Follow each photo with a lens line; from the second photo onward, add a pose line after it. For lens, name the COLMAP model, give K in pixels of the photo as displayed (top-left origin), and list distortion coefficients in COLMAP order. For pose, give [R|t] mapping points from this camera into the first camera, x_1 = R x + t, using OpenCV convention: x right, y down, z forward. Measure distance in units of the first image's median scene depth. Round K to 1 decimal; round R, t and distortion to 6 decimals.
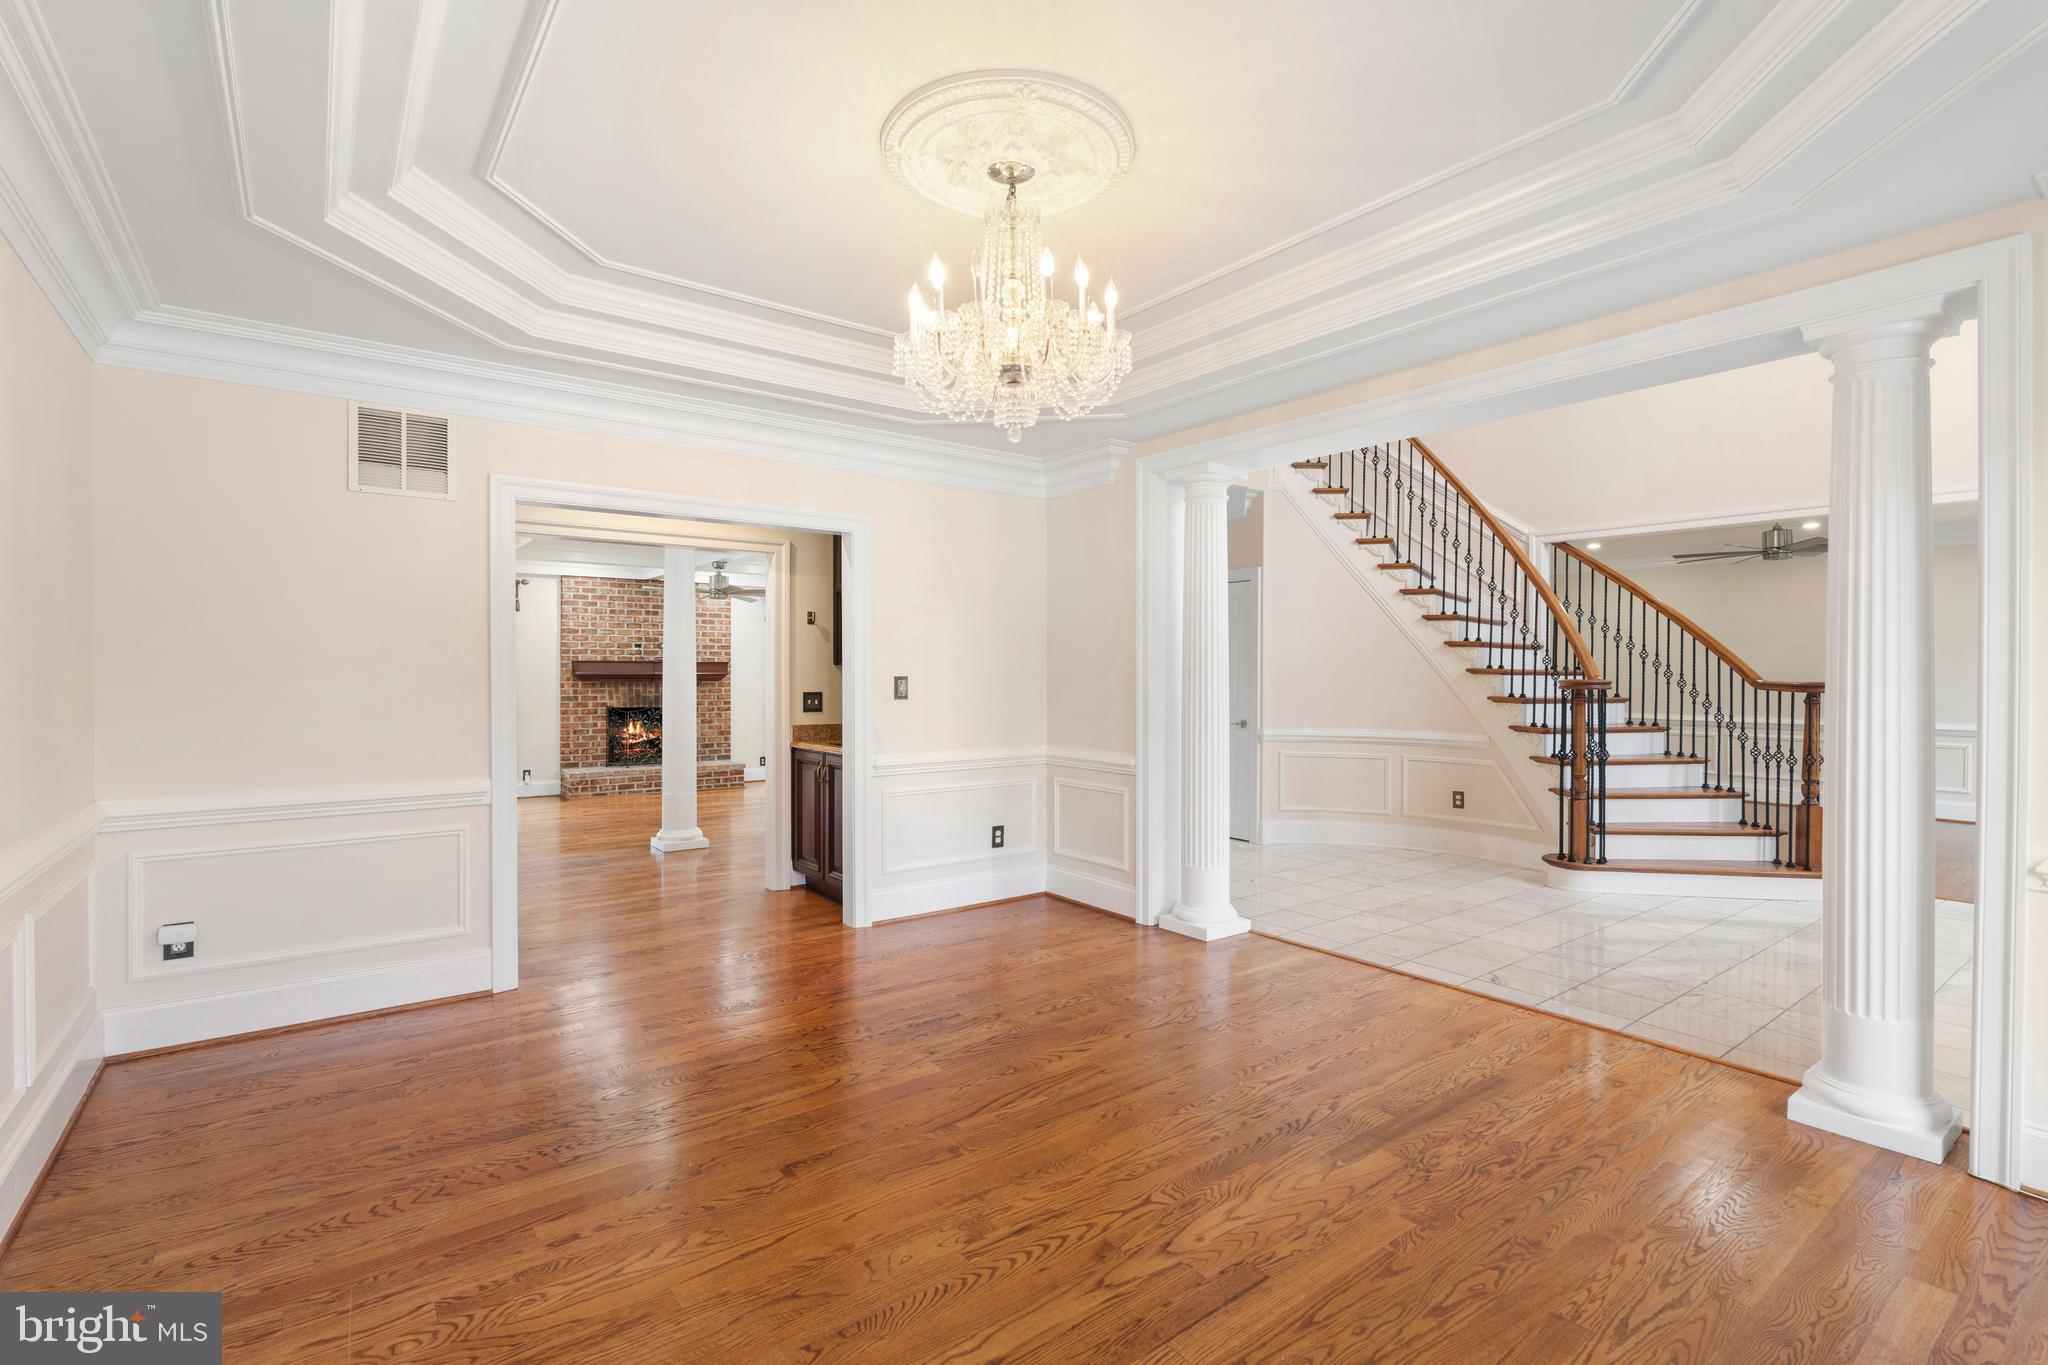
lens RADIAL K [[939.4, 0, 1015.2], [0, 939.4, 678.0], [0, 0, 1]] dist [-0.007528, -0.000404]
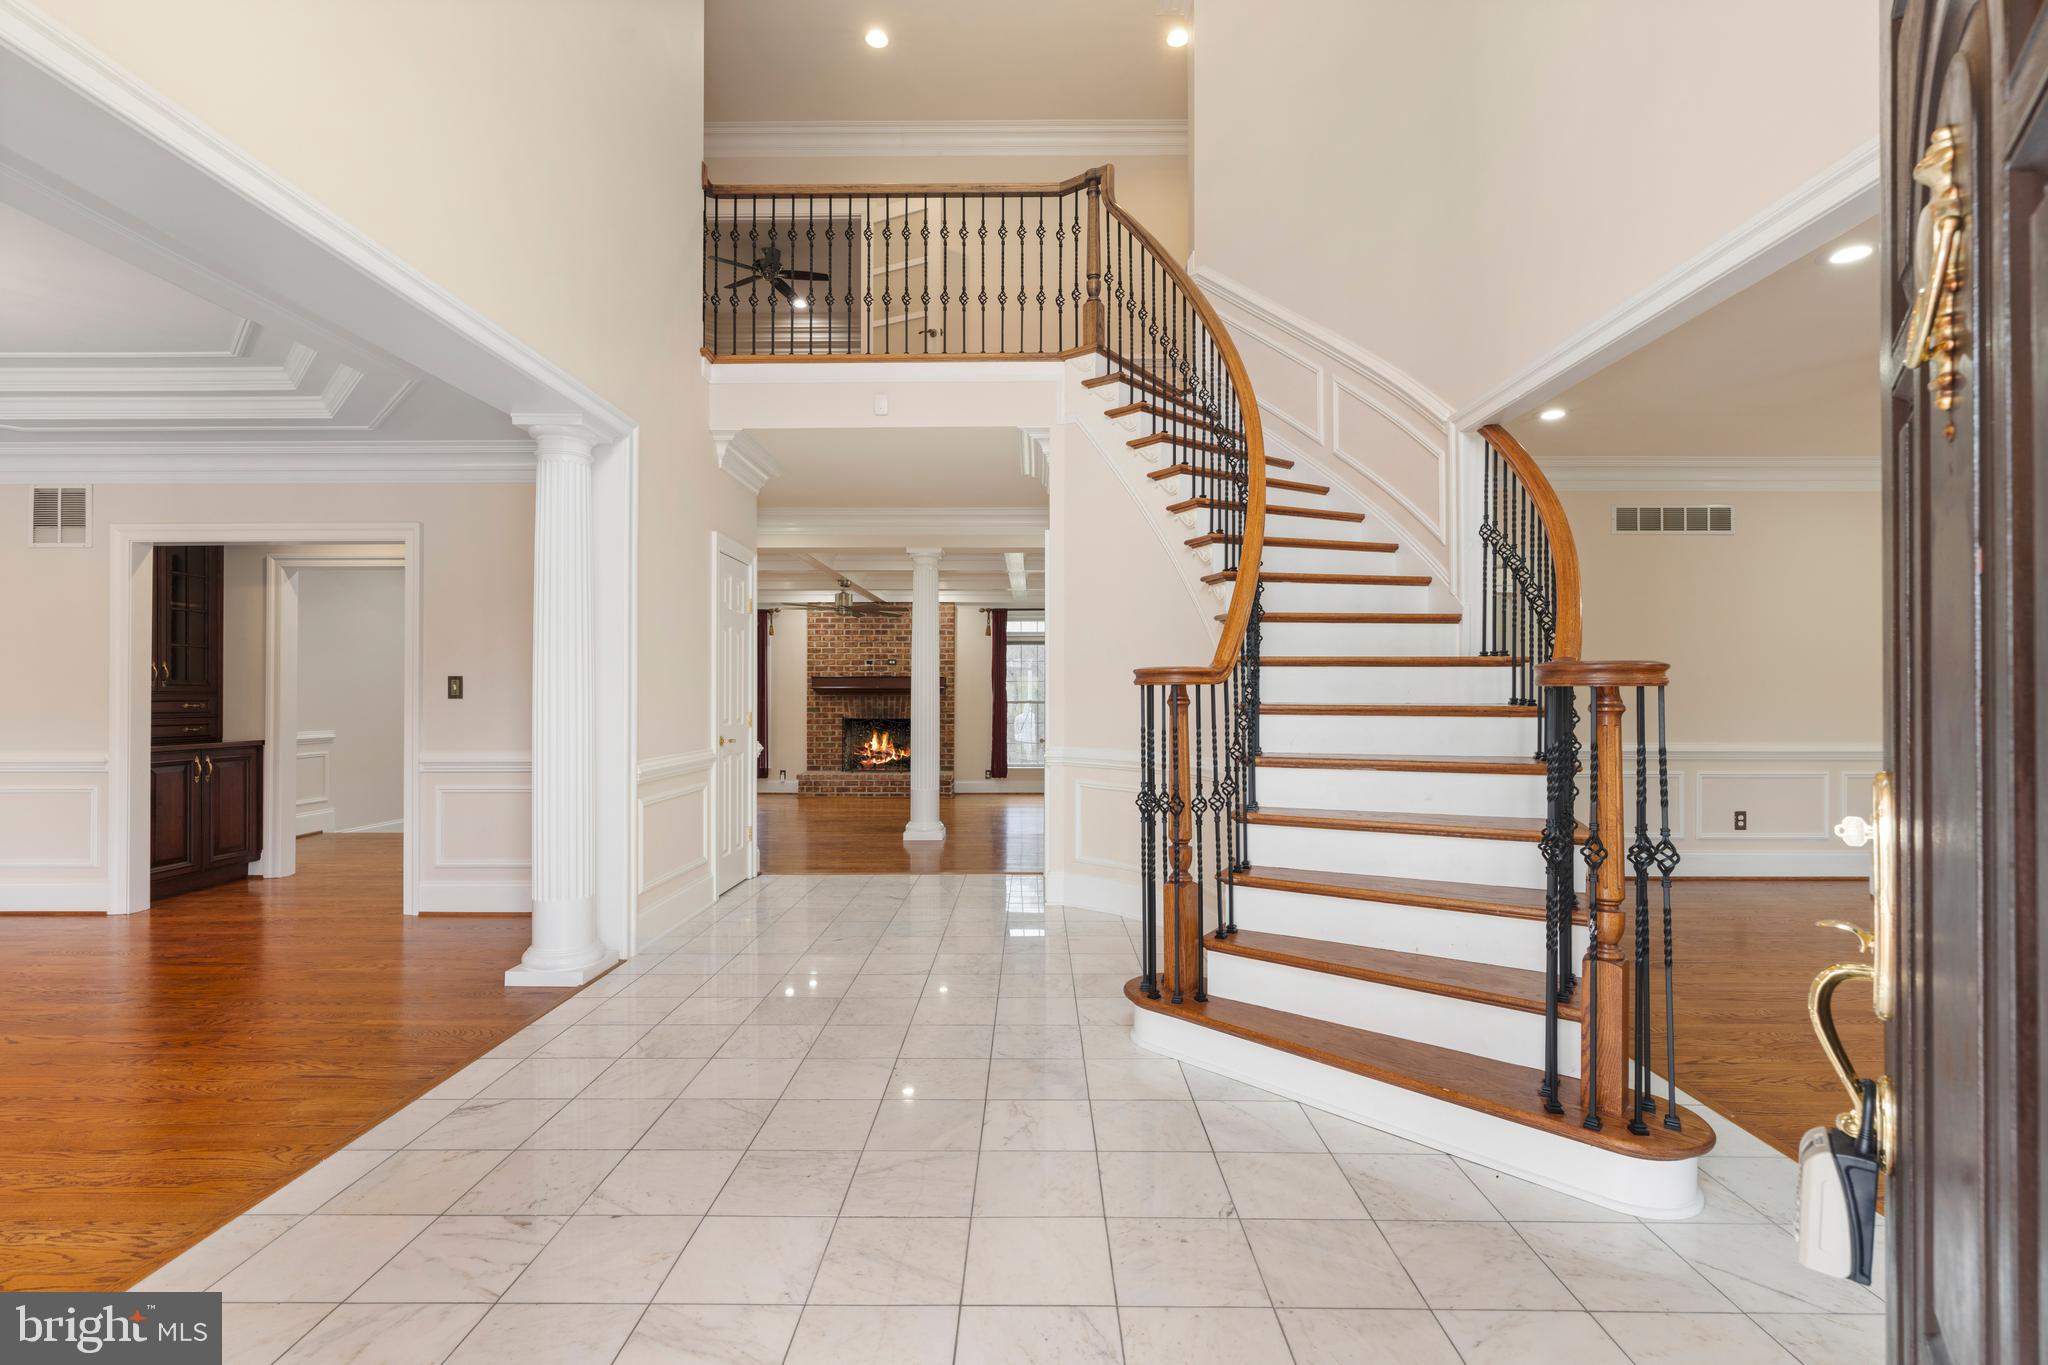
lens RADIAL K [[939.4, 0, 1019.1], [0, 939.4, 687.9], [0, 0, 1]] dist [-0.007528, -0.000404]
pose [[0.797114, -0.008405, -0.603770, 0.689860], [0.000167, 0.999906, -0.013698, 0.017984], [0.603829, 0.010818, 0.797041, 0.393393]]
